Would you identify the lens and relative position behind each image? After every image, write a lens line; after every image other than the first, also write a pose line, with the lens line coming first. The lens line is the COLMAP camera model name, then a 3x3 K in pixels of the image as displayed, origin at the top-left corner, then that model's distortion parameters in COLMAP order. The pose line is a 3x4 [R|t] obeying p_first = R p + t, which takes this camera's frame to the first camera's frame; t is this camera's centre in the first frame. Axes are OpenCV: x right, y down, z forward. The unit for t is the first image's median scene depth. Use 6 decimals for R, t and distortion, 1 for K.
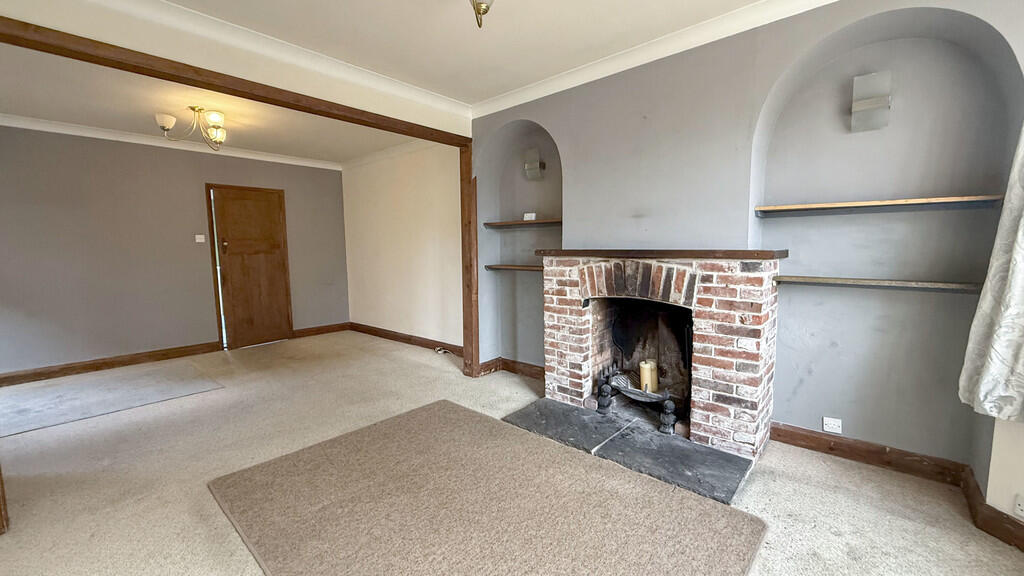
lens RADIAL K [[406.6, 0, 512.0], [0, 406.6, 288.0], [0, 0, 1]] dist [-0.001448, -0.000049]
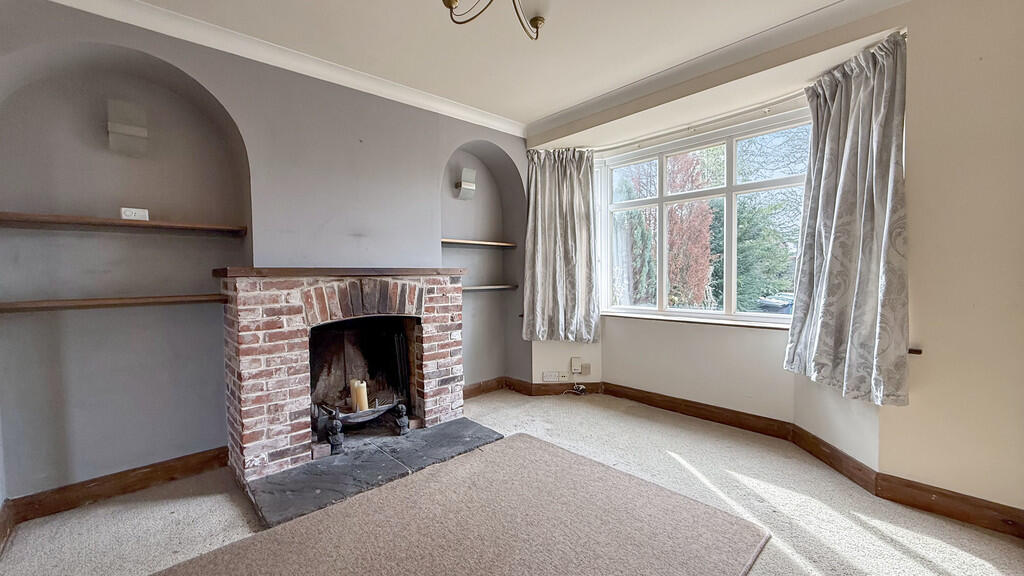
lens RADIAL K [[406.6, 0, 512.0], [0, 406.6, 288.0], [0, 0, 1]] dist [-0.001448, -0.000049]
pose [[0.095884, -0.029264, 0.994962, -0.675279], [0.112547, 0.993477, 0.018374, -0.023608], [-0.989009, 0.110218, 0.098552, 0.558668]]
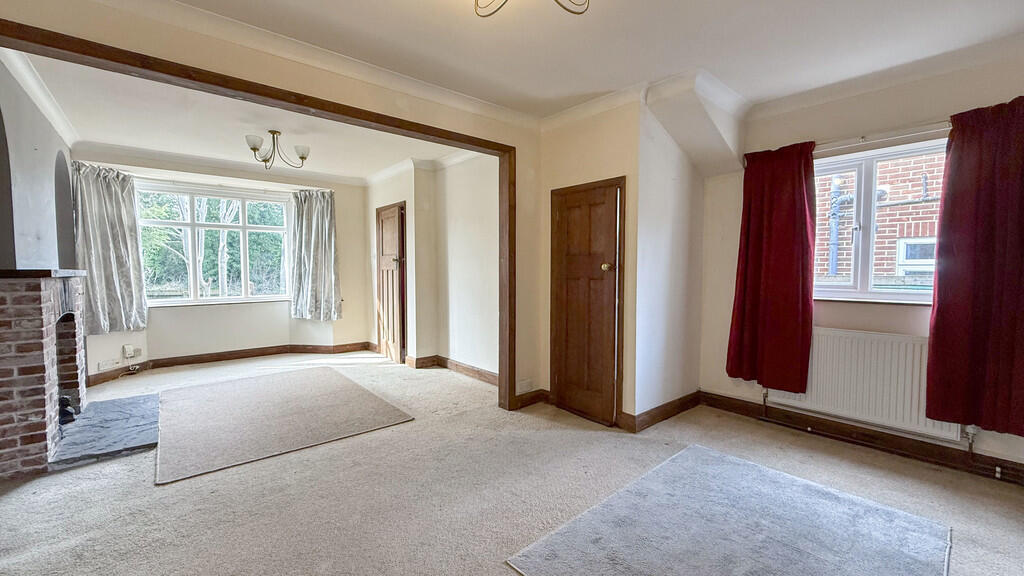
lens RADIAL K [[406.6, 0, 512.0], [0, 406.6, 288.0], [0, 0, 1]] dist [-0.001448, -0.000049]
pose [[-0.991007, 0.003276, 0.133770, -1.075655], [0.023118, 0.988859, 0.147051, -0.178724], [-0.131798, 0.148822, -0.980042, 1.912148]]
